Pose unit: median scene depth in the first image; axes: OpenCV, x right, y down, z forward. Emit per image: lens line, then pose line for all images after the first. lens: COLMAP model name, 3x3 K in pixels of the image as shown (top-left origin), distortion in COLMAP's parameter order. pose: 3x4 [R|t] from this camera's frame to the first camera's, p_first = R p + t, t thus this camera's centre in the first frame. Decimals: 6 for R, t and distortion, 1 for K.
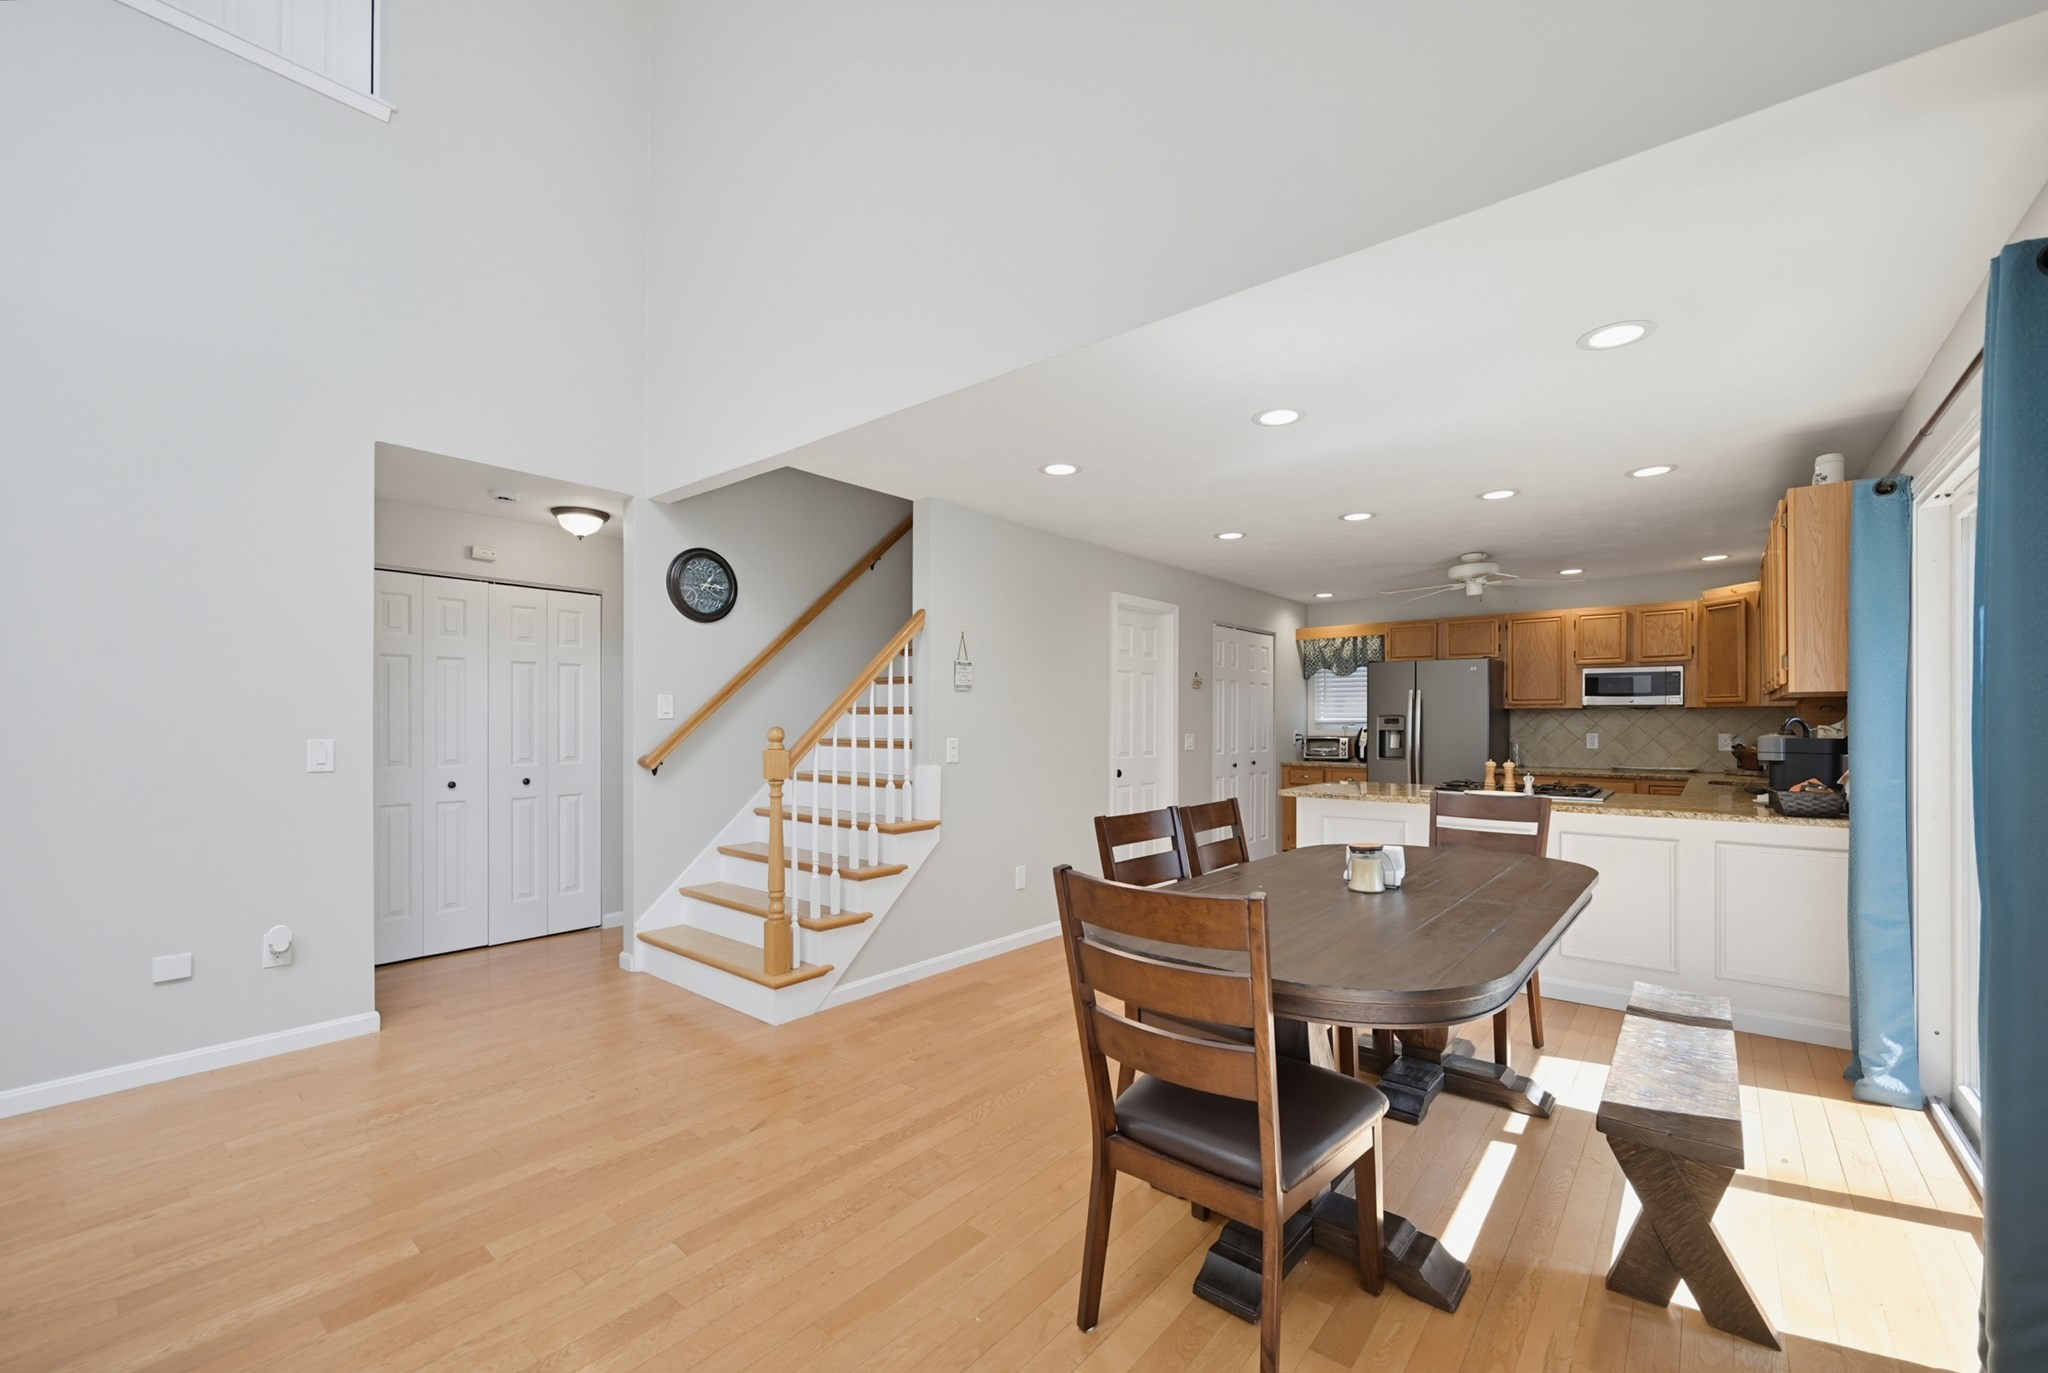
lens RADIAL K [[813.7, 0, 1063.1], [0, 813.7, 720.6], [0, 0, 1]] dist [-0.000654, -0.000034]
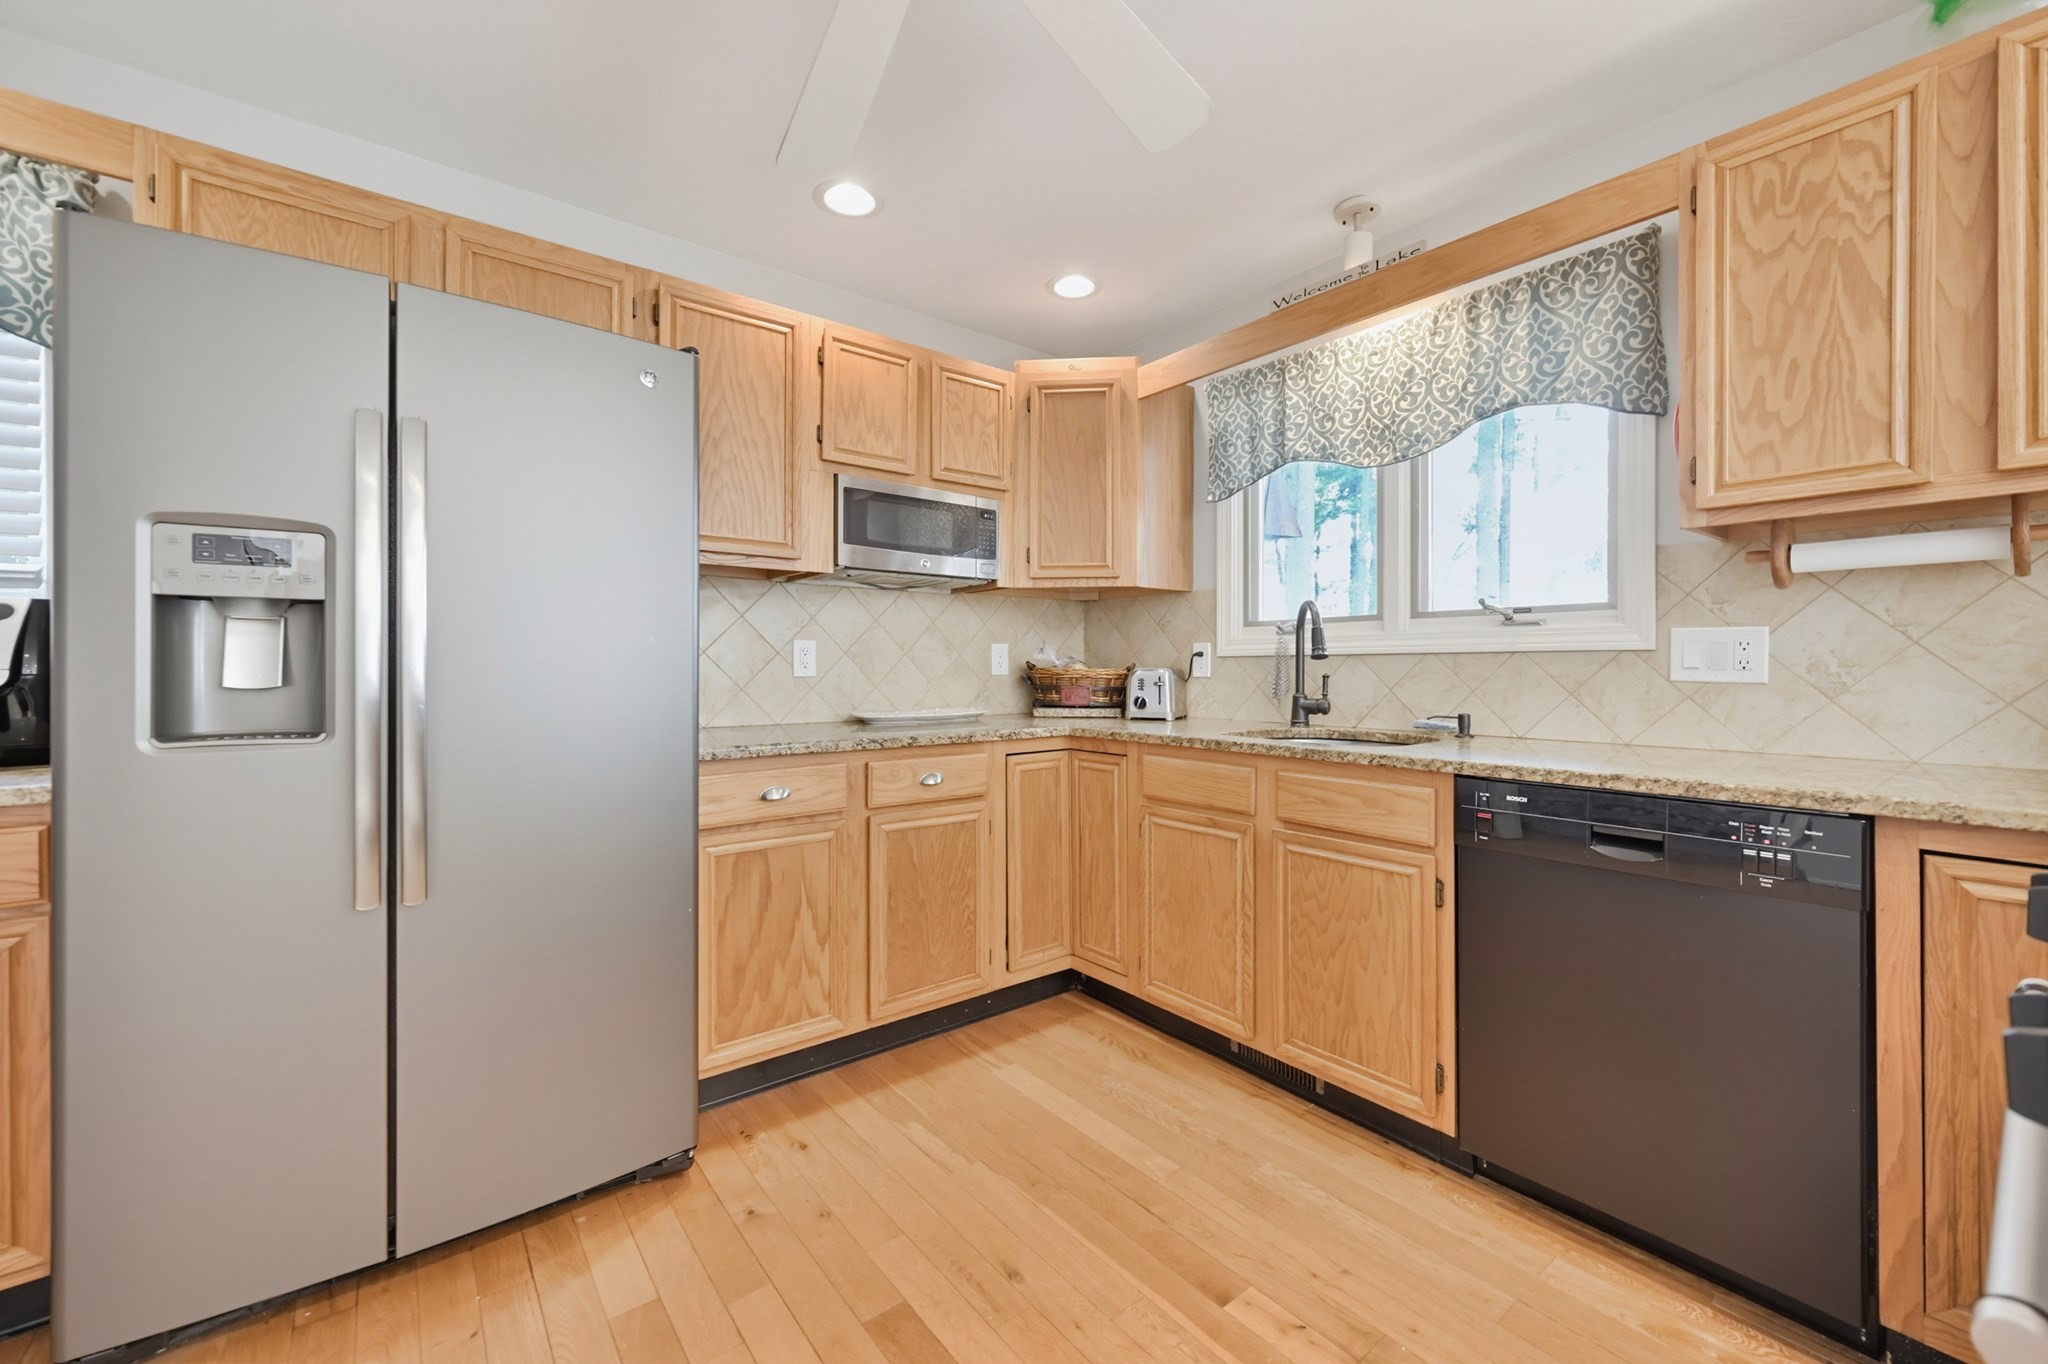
lens RADIAL K [[814.9, 0, 1019.3], [0, 814.9, 668.9], [0, 0, 1]] dist [0.002000, 0.000113]
pose [[0.235292, -0.004305, 0.971915, 0.268545], [-0.003620, 0.999979, 0.005306, 0.028754], [-0.971918, -0.004766, 0.235272, 0.807494]]
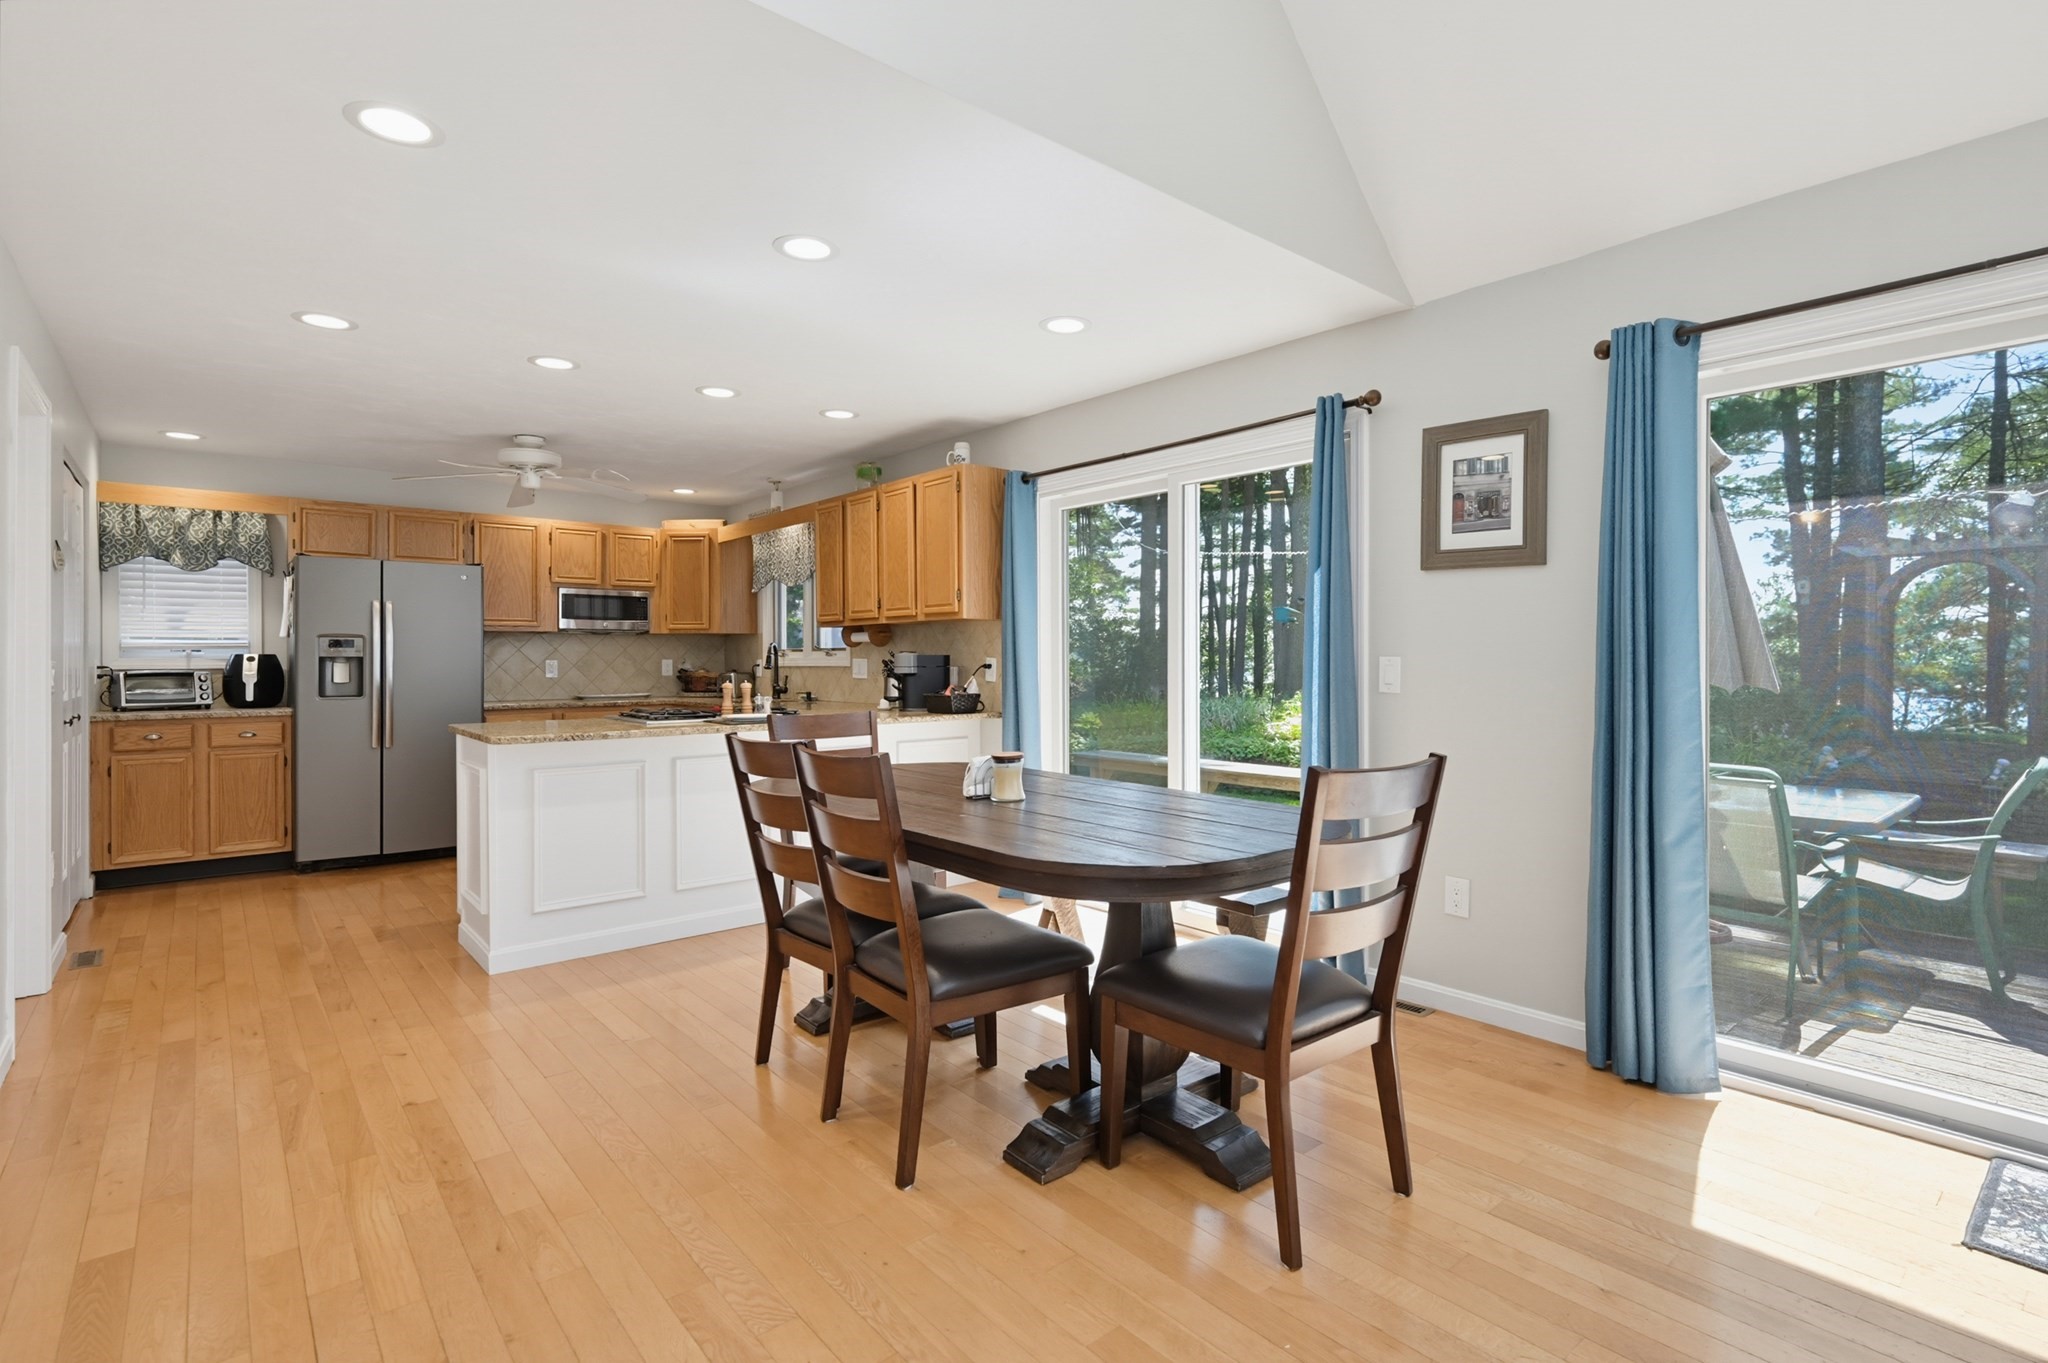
lens RADIAL K [[958.8, 0, 1031.2], [0, 958.8, 661.3], [0, 0, 1]] dist [-0.000741, -0.000665]
pose [[0.191864, -0.003587, 0.981415, -0.294976], [0.000273, 0.999993, 0.003601, 0.013535], [-0.981422, -0.000423, 0.191864, 0.281531]]
